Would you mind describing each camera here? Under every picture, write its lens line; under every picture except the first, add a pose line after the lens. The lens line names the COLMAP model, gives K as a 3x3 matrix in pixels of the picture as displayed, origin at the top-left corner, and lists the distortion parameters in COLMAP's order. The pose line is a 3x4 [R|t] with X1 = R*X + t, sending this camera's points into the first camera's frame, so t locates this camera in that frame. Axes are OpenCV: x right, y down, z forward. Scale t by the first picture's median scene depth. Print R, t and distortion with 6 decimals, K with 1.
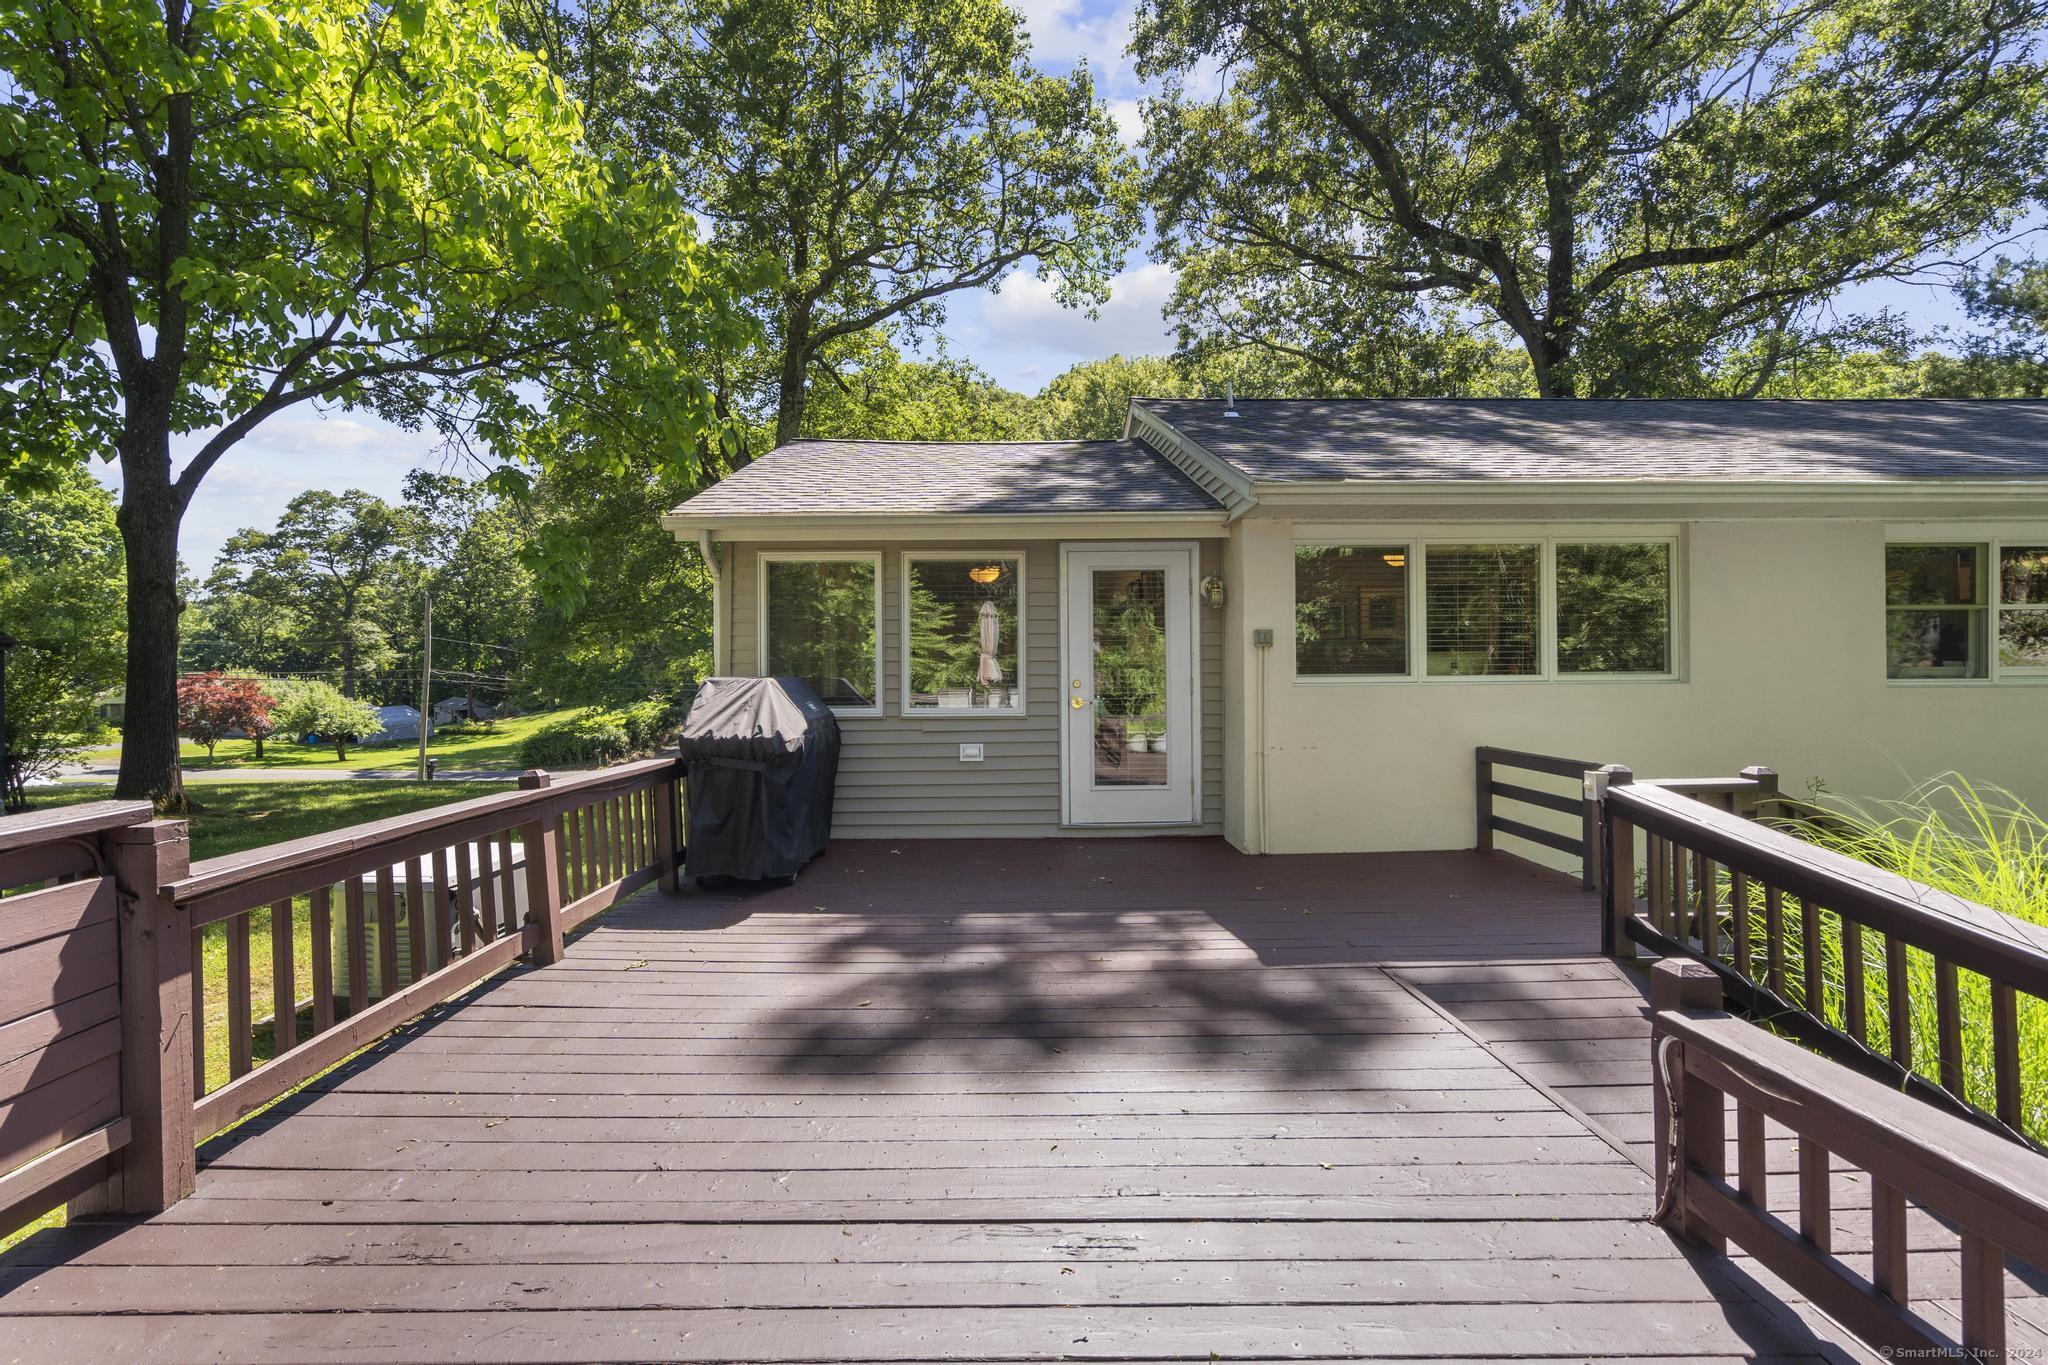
lens RADIAL K [[946.3, 0, 1018.5], [0, 946.3, 674.4], [0, 0, 1]] dist [0.000194, 0.000020]
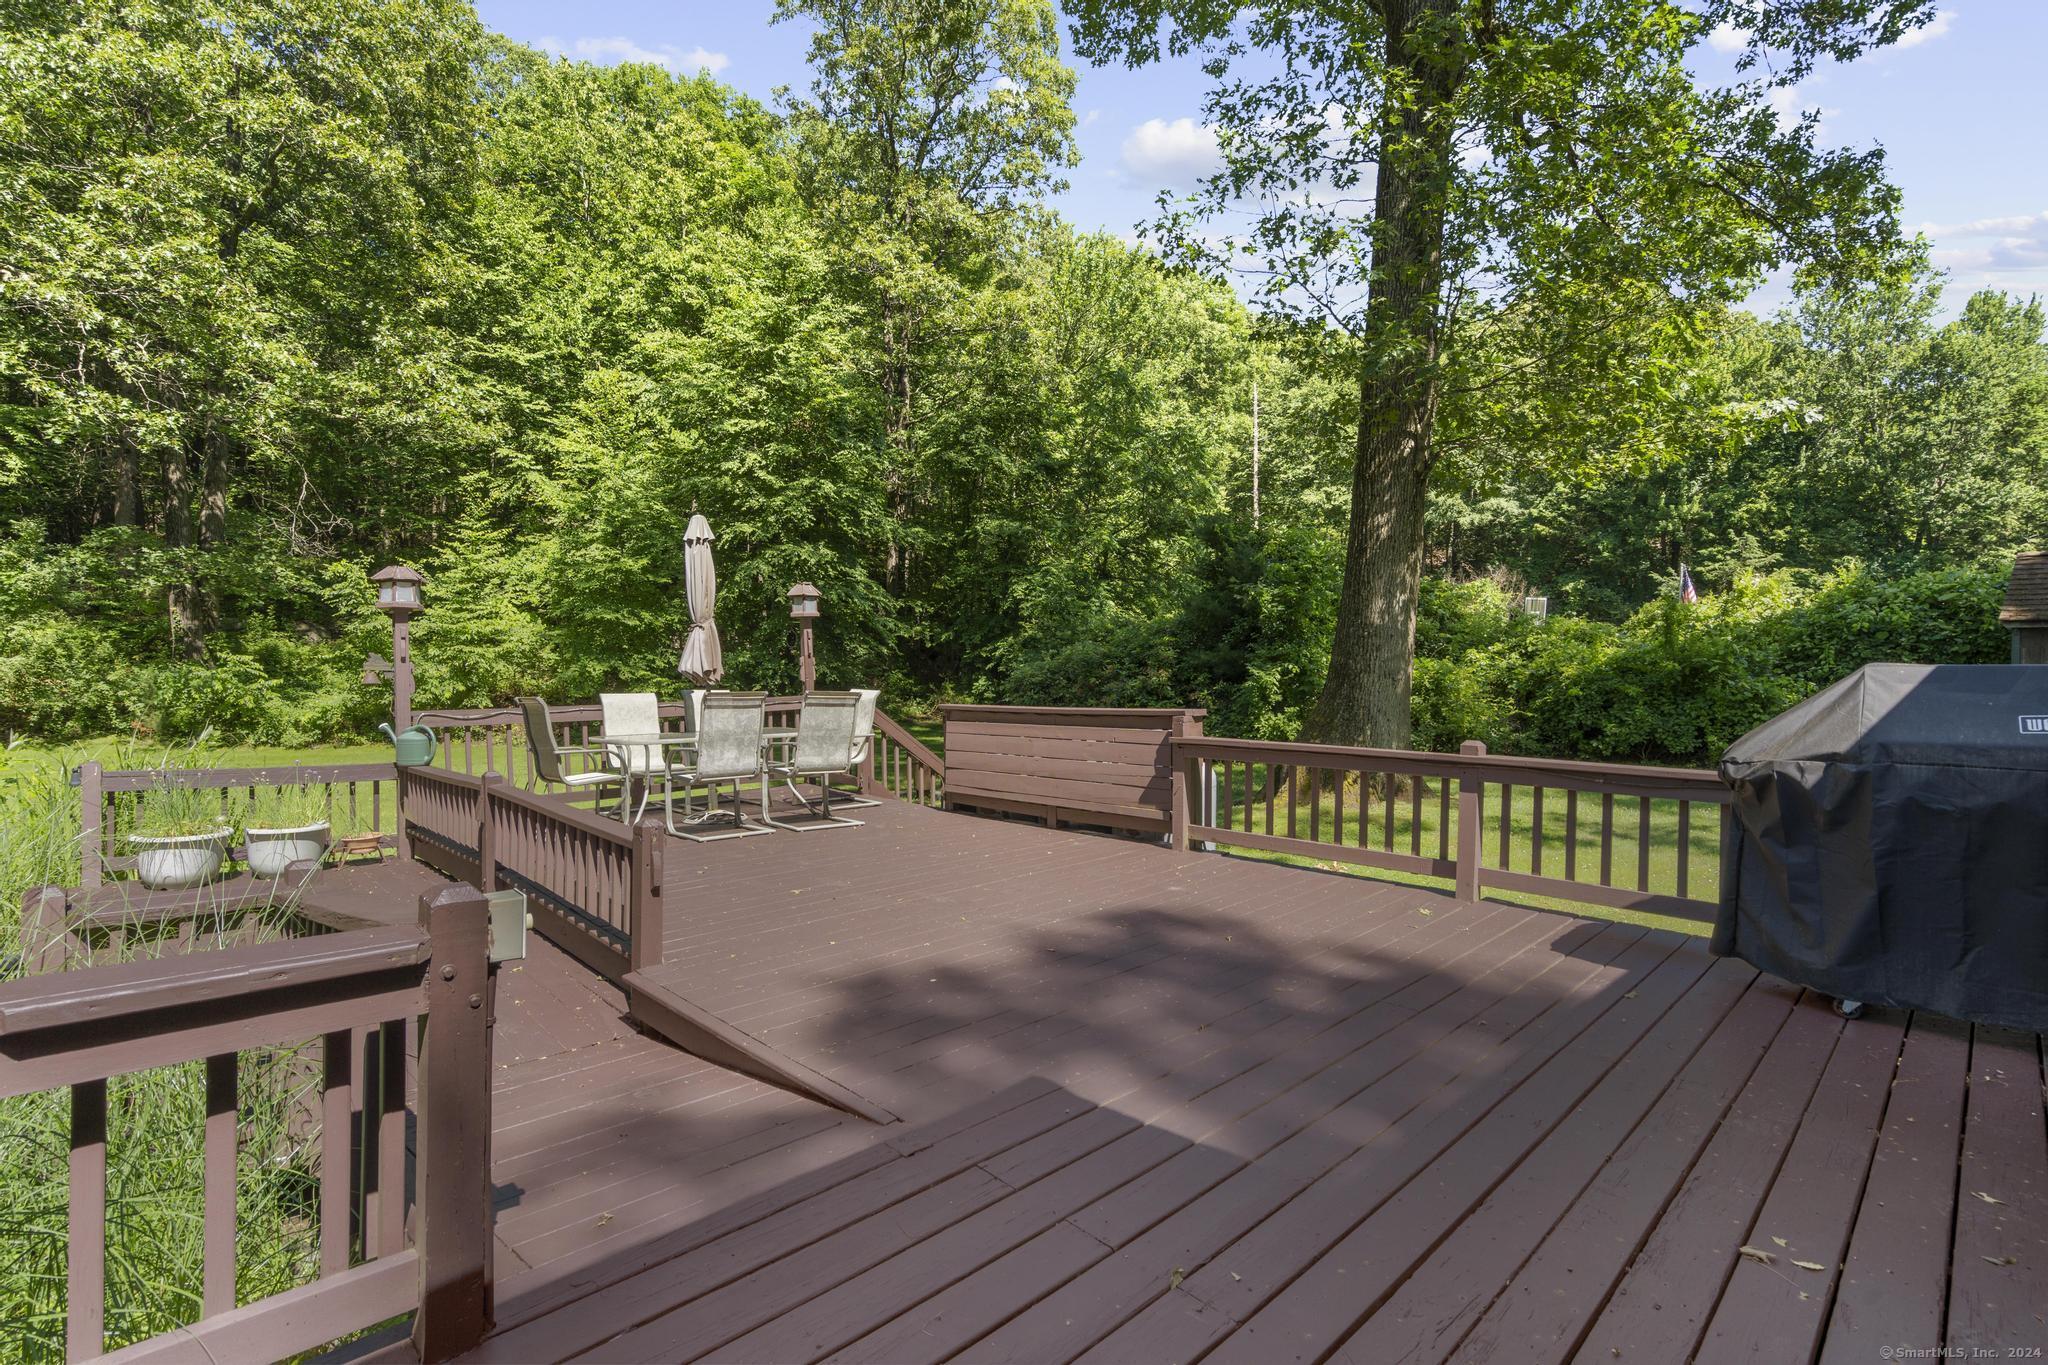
lens RADIAL K [[946.3, 0, 1018.5], [0, 946.3, 674.4], [0, 0, 1]] dist [0.000194, 0.000020]
pose [[-0.733513, 0.009087, -0.679615, 0.875036], [0.000710, 0.999920, 0.012604, -0.000082], [0.679675, 0.008763, -0.733461, 1.773624]]
